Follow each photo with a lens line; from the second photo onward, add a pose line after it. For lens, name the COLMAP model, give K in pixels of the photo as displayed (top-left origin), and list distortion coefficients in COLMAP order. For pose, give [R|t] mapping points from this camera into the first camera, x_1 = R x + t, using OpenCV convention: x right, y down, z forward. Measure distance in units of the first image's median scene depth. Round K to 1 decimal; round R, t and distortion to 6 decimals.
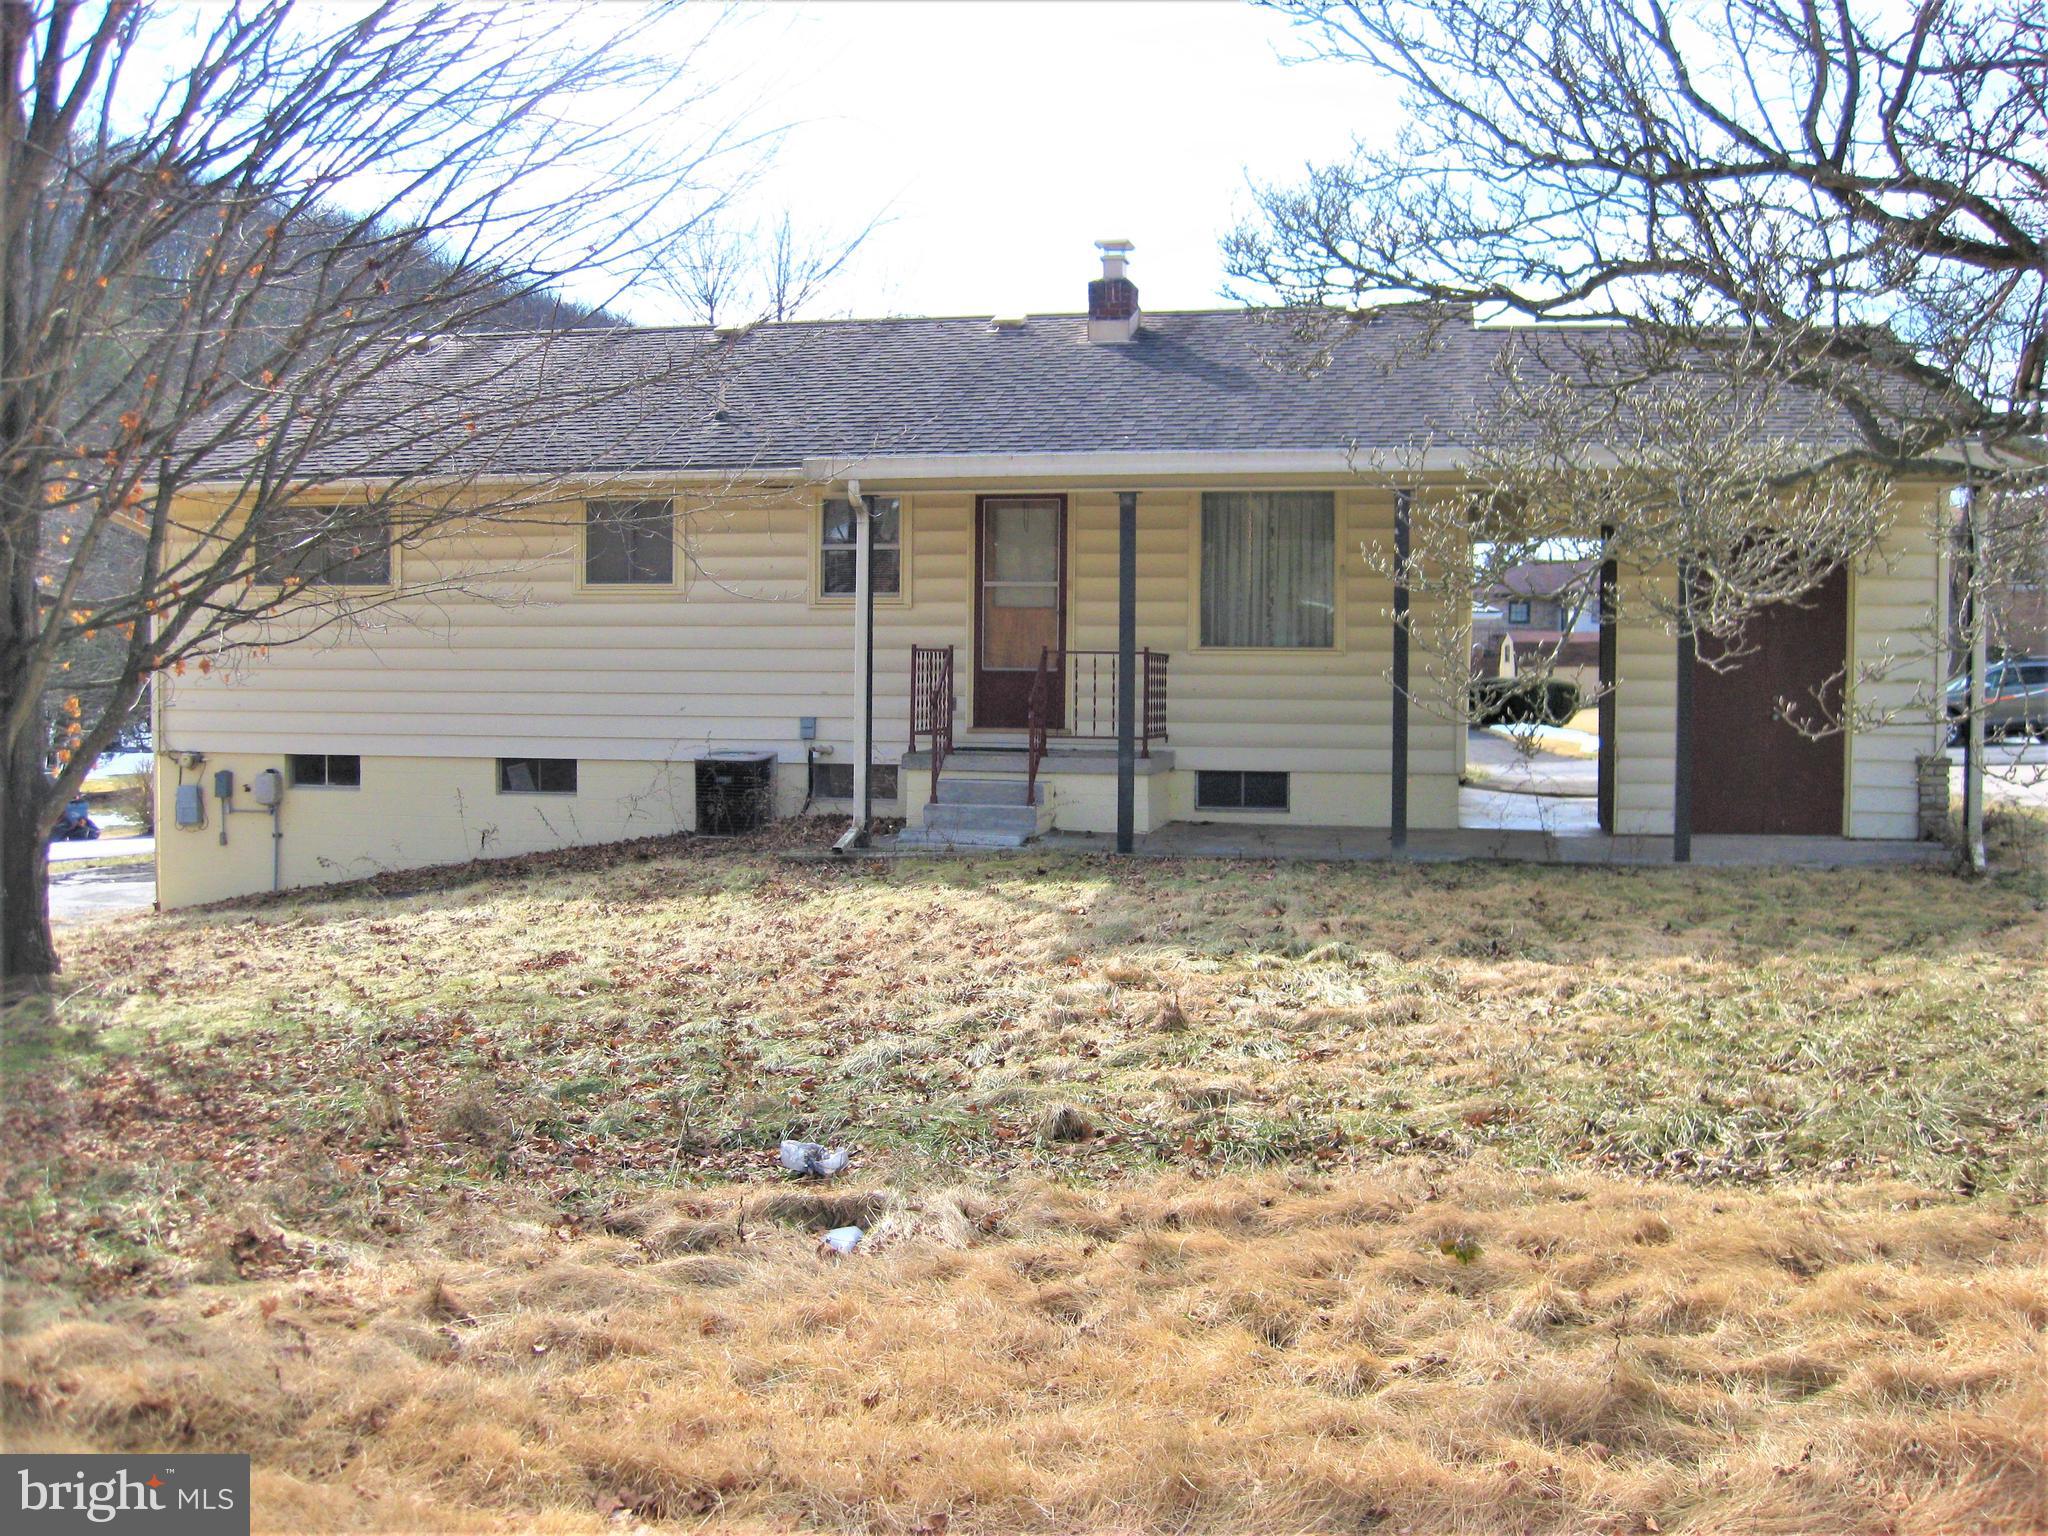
lens RADIAL K [[2112.6, 0, 981.2], [0, 2112.6, 762.0], [0, 0, 1]] dist [-0.147904, 0.014669]
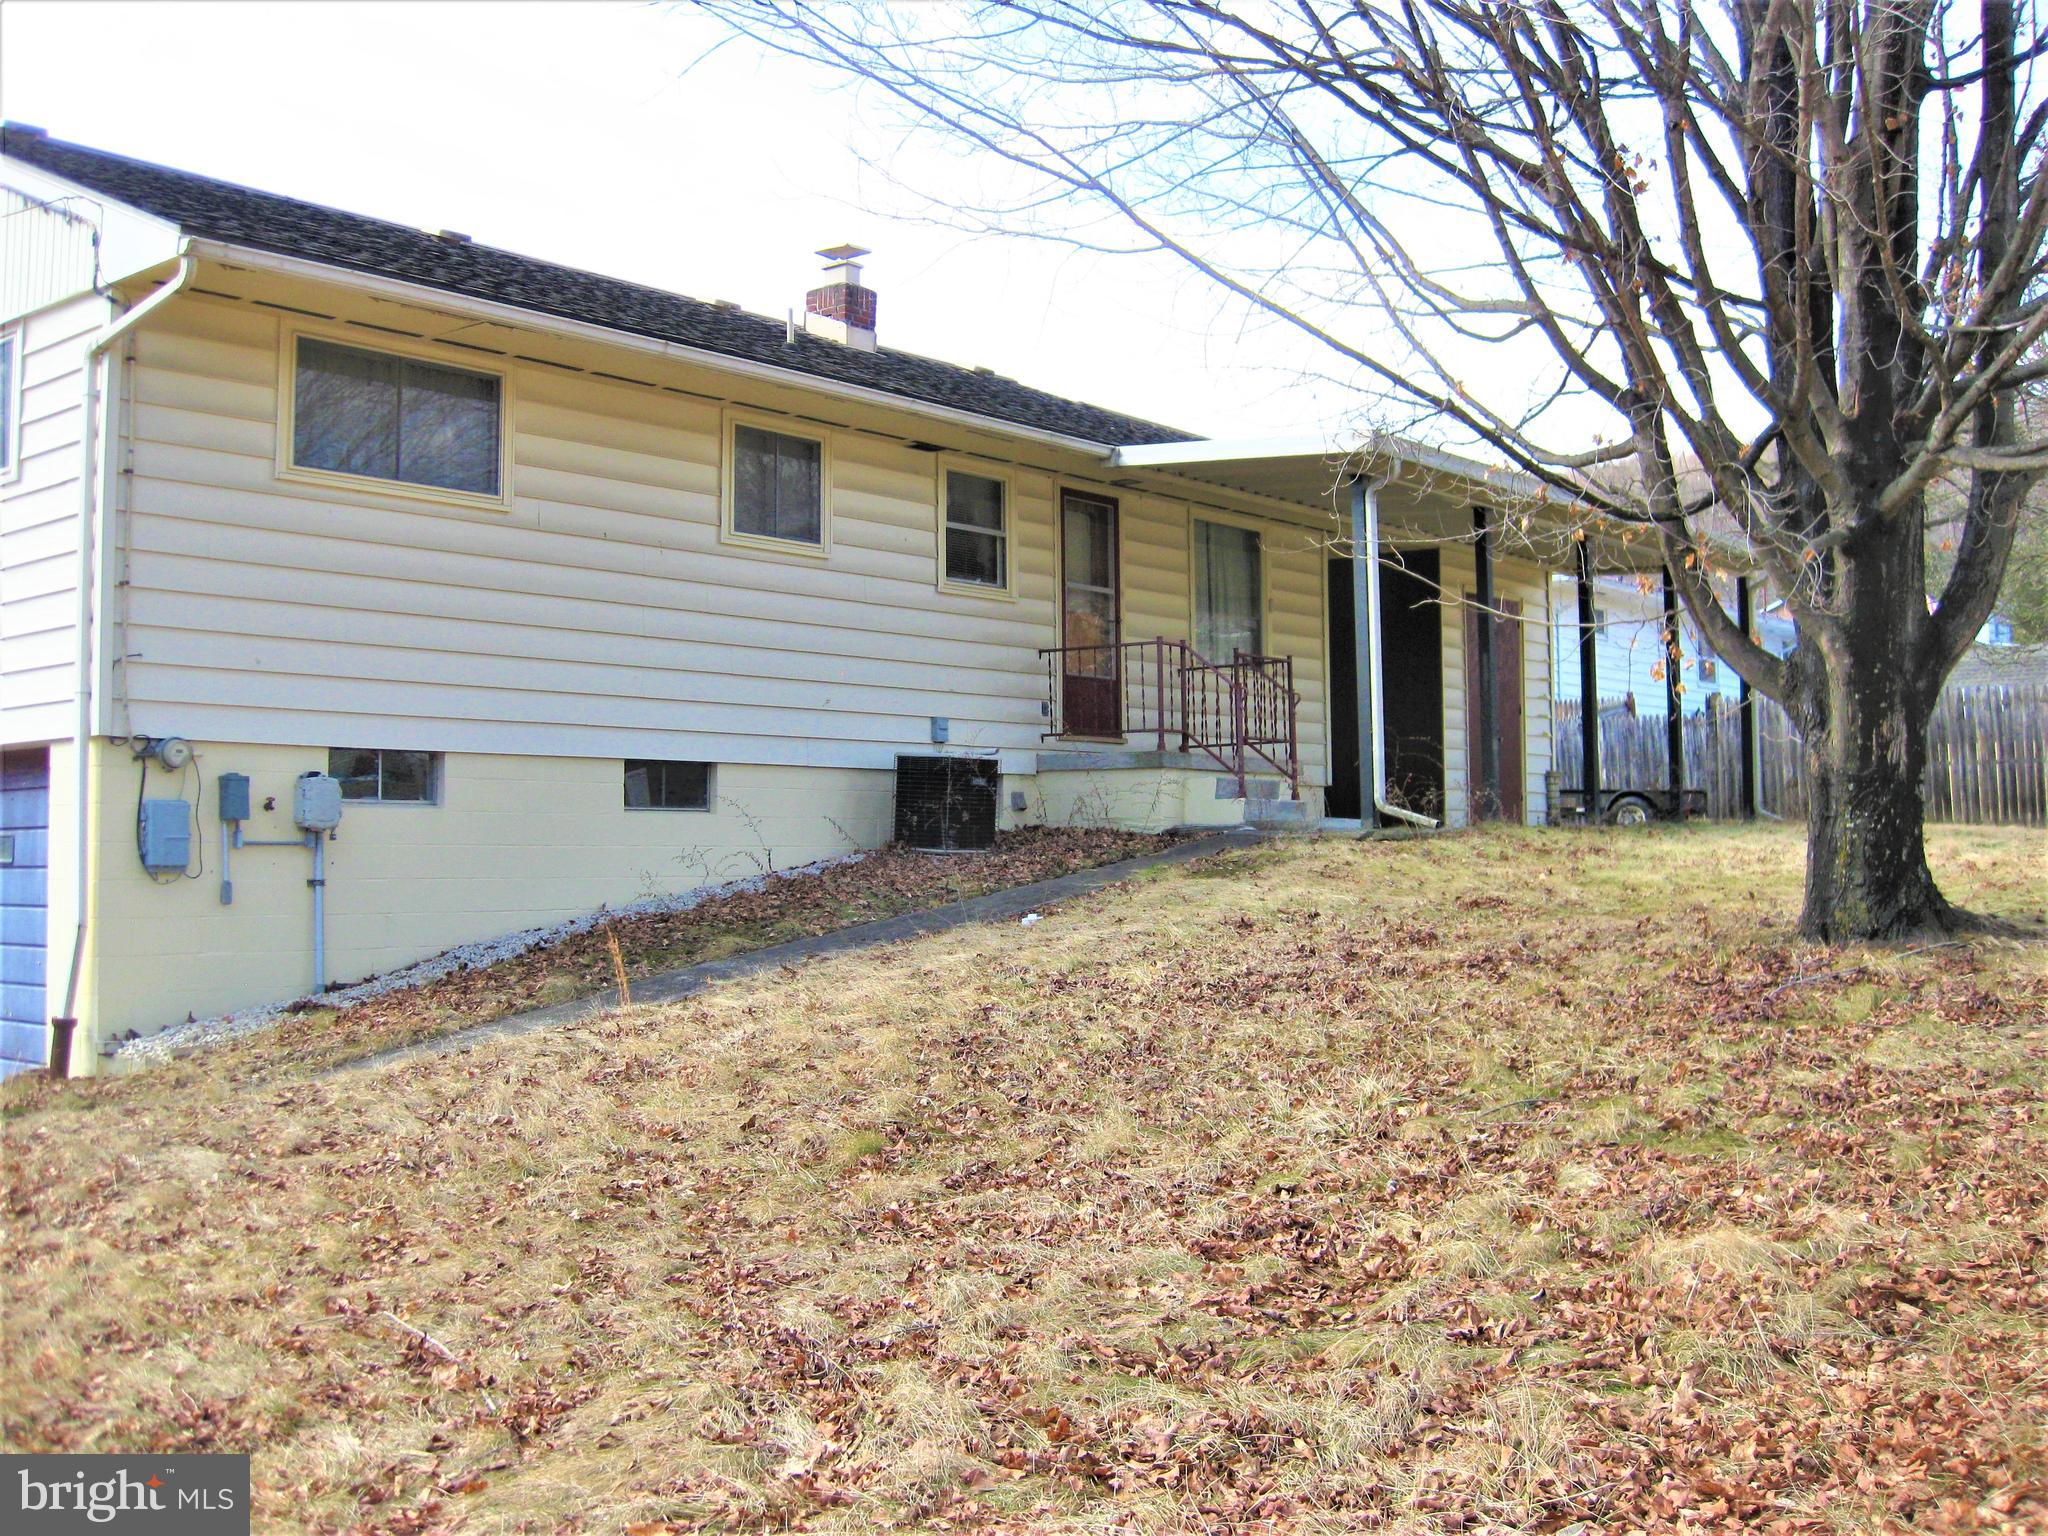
lens RADIAL K [[2112.6, 0, 981.2], [0, 2112.6, 762.0], [0, 0, 1]] dist [-0.147904, 0.014669]
pose [[0.458333, 0.026088, 0.888398, -0.810832], [0.044133, 0.997668, -0.052066, 0.041477], [-0.887684, 0.063071, 0.456113, 0.570411]]
